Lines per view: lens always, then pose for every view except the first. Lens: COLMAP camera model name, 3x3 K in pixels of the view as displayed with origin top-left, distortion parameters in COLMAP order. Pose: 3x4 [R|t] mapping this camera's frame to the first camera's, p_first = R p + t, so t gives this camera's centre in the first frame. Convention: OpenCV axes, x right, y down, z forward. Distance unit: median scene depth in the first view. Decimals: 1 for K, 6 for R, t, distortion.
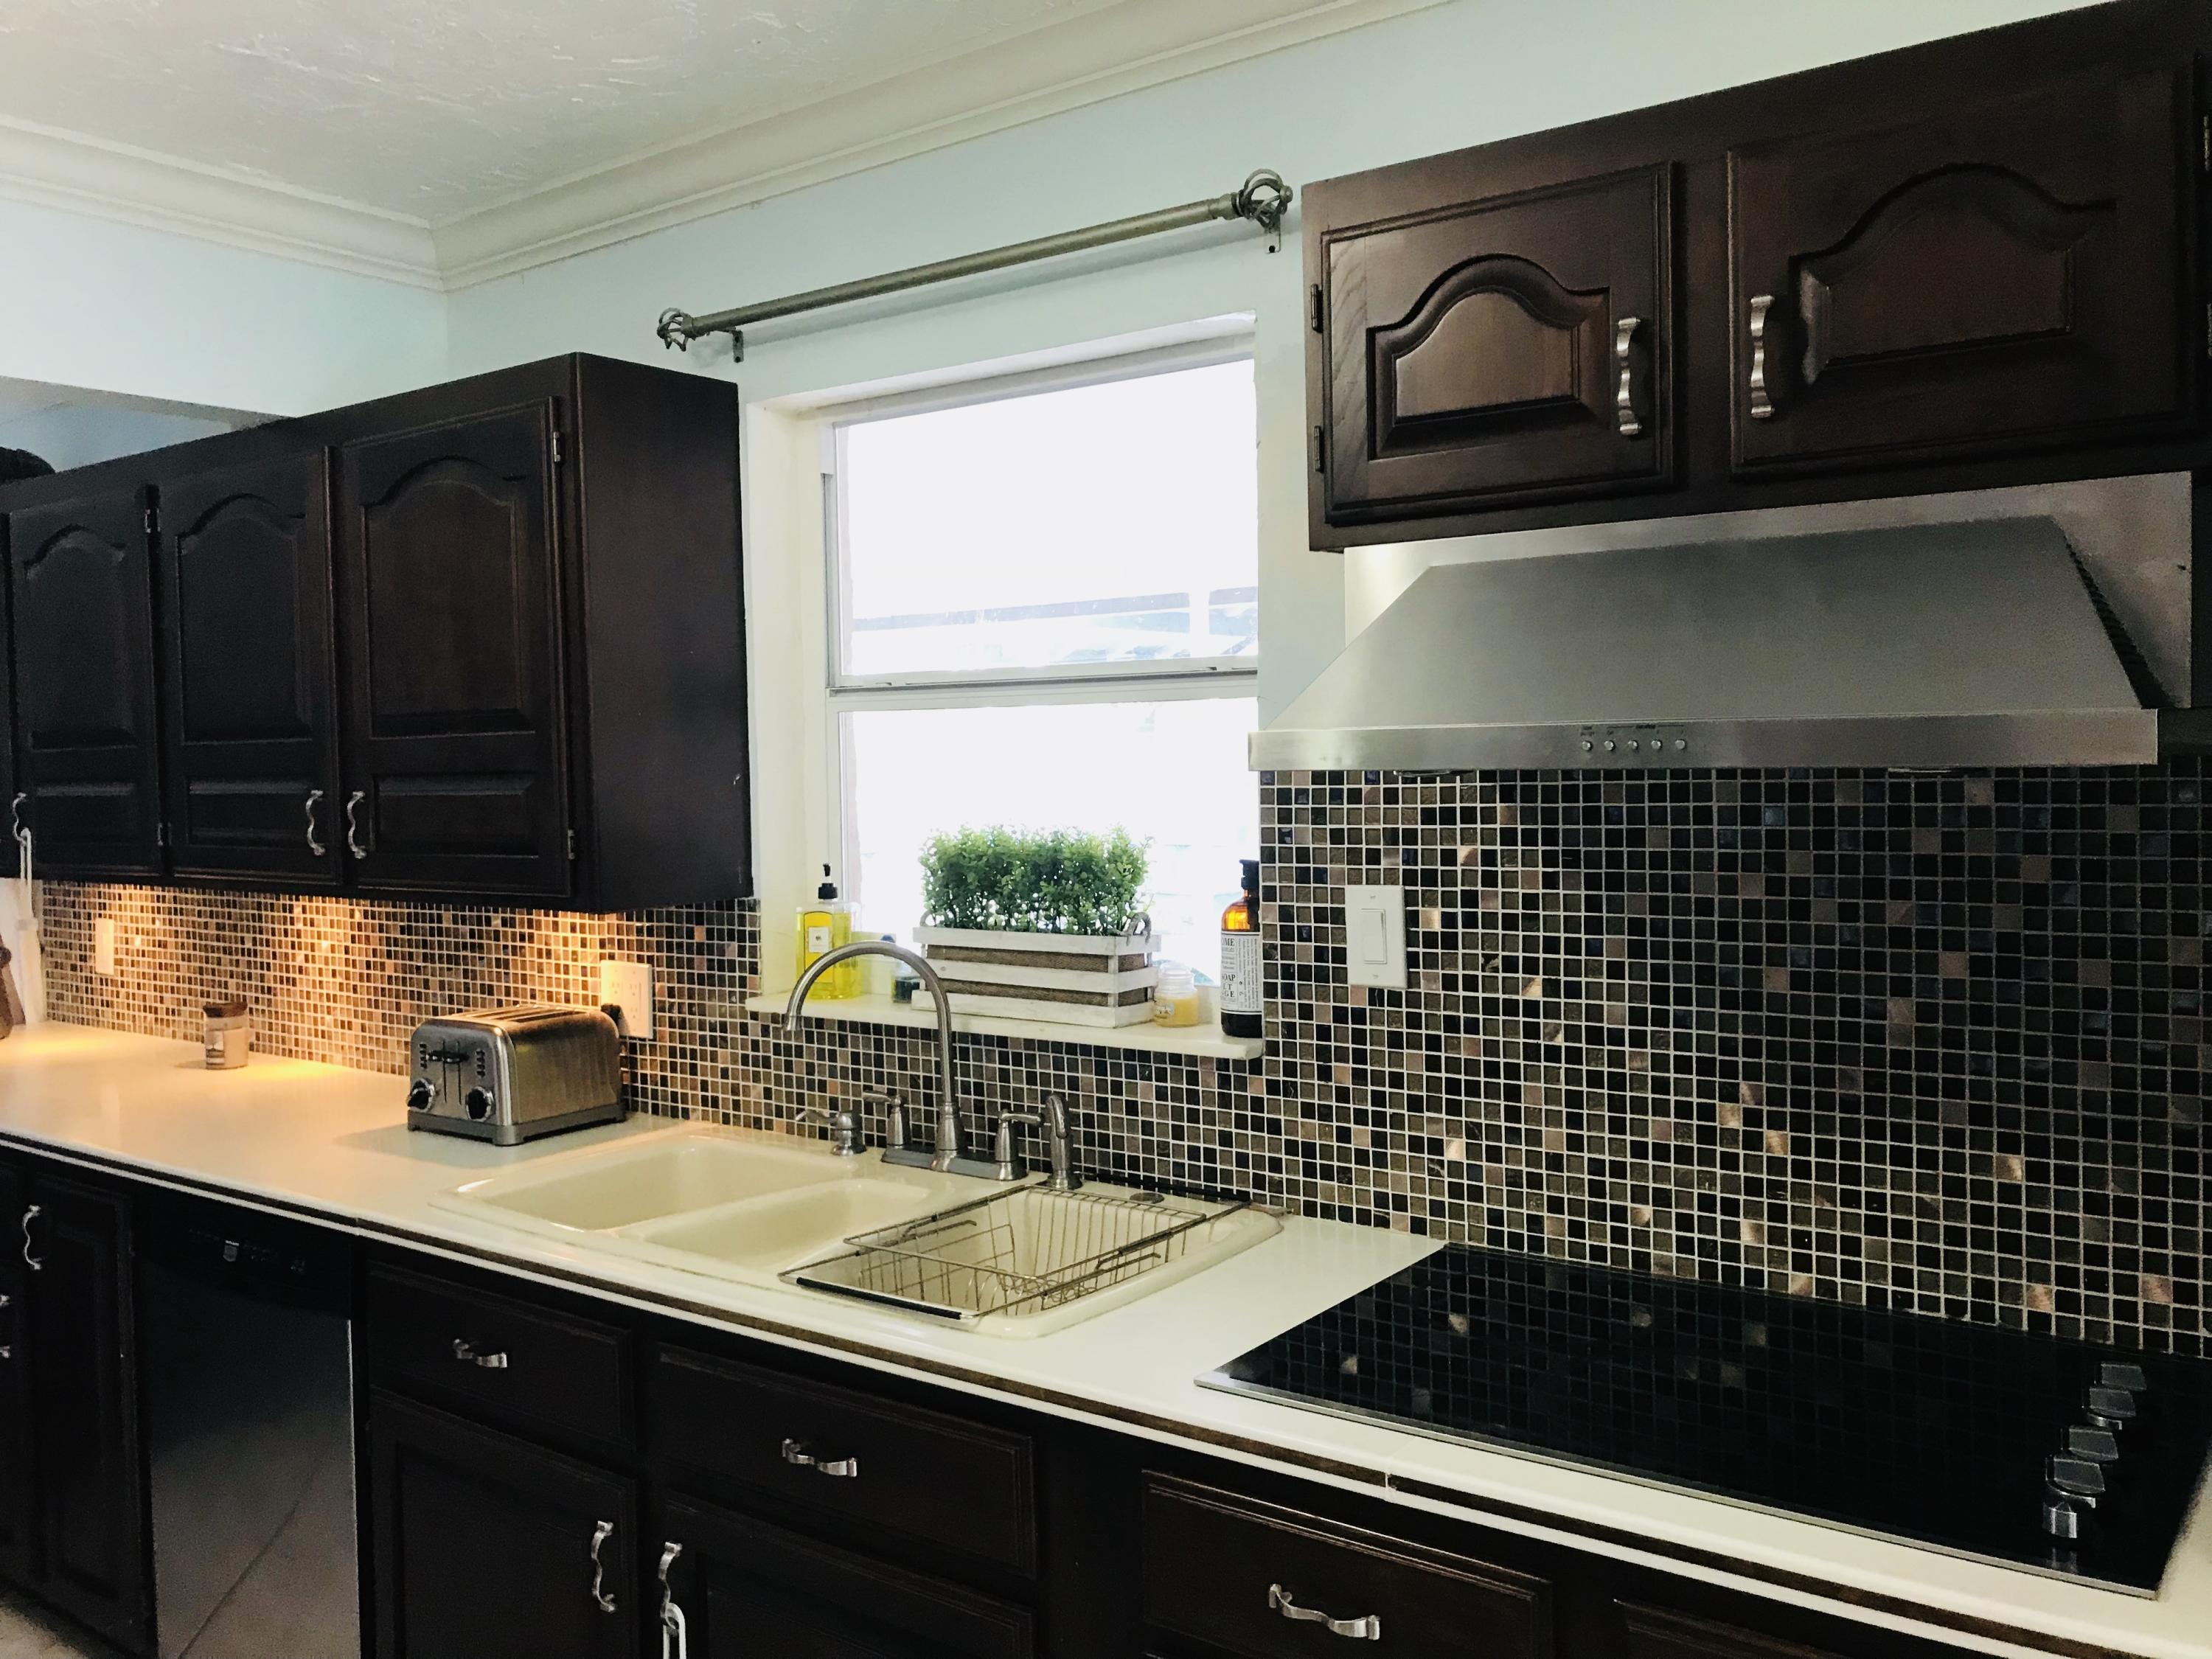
lens RADIAL K [[1823.8, 0, 1093.4], [0, 1823.8, 820.3], [0, 0, 1]] dist [0.027460, -0.013526]
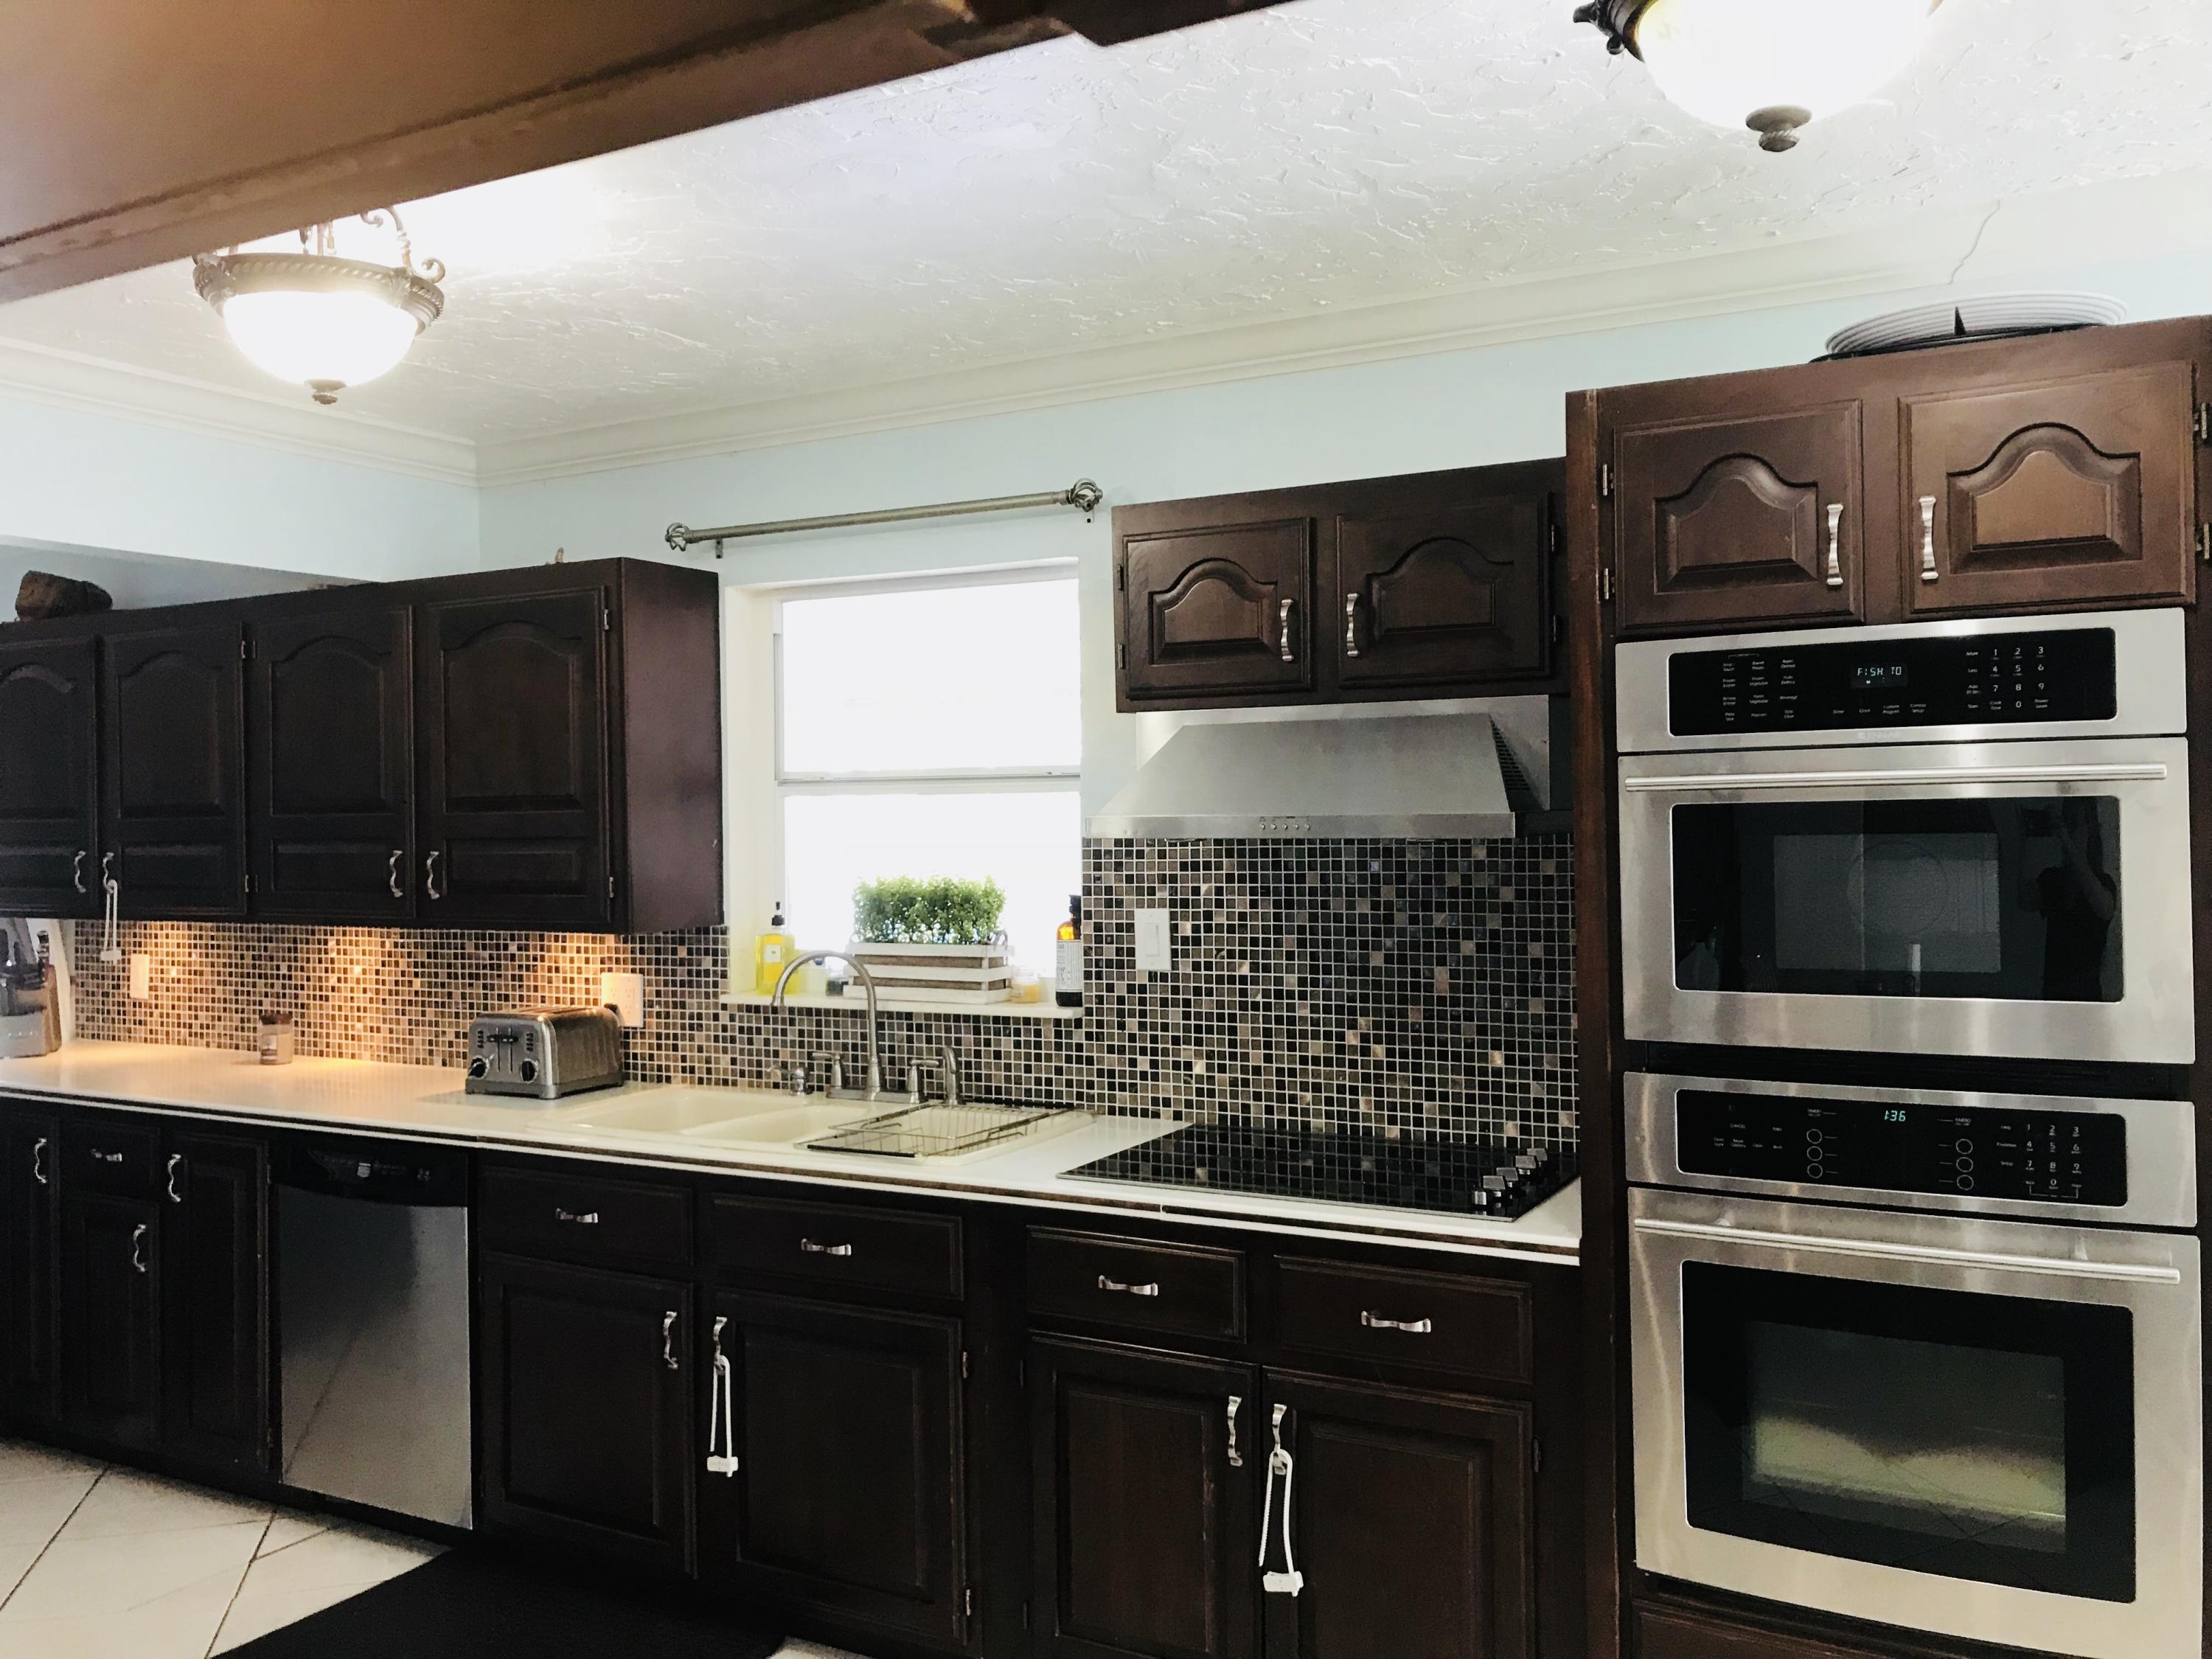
lens RADIAL K [[1823.8, 0, 1107.8], [0, 1823.8, 833.6], [0, 0, 1]] dist [0.027460, -0.013526]
pose [[0.990574, 0.004261, 0.136915, -0.110323], [-0.000168, 0.999553, -0.029893, 0.016900], [-0.136981, 0.029589, 0.990132, -0.623061]]
